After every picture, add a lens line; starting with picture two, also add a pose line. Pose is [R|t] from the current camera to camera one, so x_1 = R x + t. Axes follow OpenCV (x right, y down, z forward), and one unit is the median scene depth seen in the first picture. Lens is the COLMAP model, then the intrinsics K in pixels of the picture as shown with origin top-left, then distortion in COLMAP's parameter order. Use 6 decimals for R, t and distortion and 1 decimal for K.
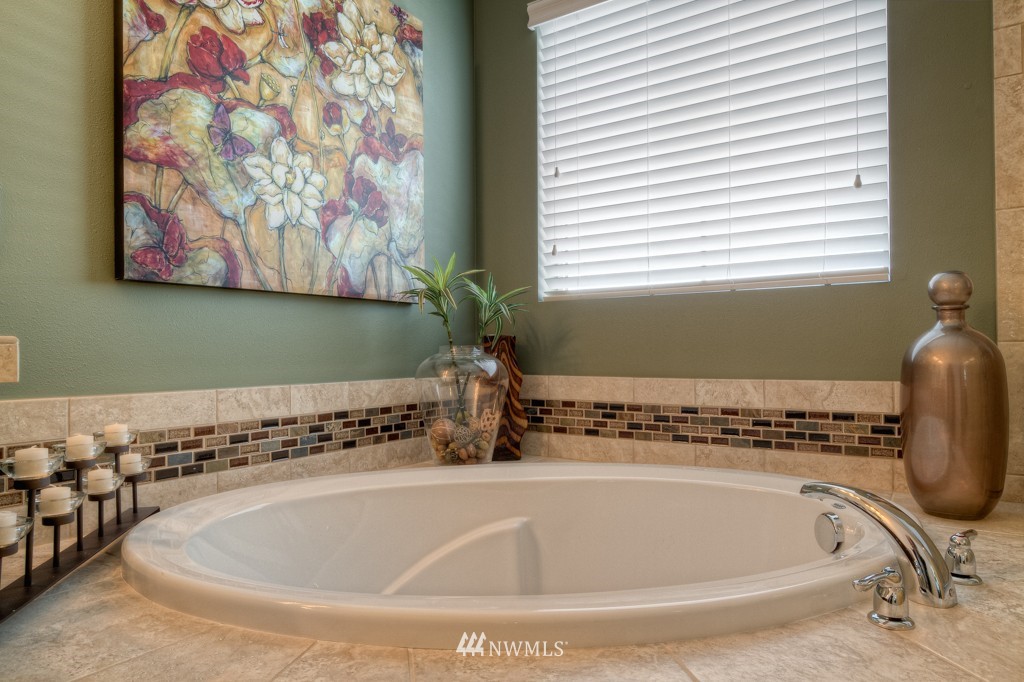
lens RADIAL K [[661.2, 0, 508.8], [0, 661.2, 339.1], [0, 0, 1]] dist [-0.005221, 0.004083]
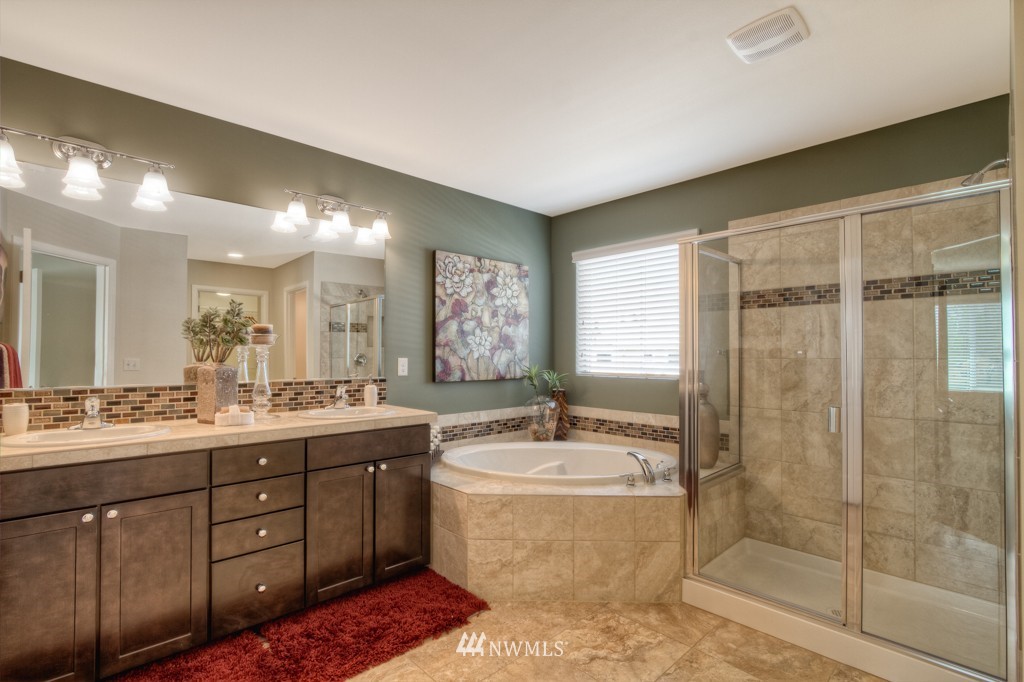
lens RADIAL K [[486.6, 0, 511.2], [0, 486.6, 347.3], [0, 0, 1]] dist [-0.003324, 0.001412]
pose [[0.978672, 0.006966, -0.205310, 0.220540], [-0.006461, 0.999974, 0.003131, -0.202663], [0.205326, -0.001738, 0.978692, -0.980147]]
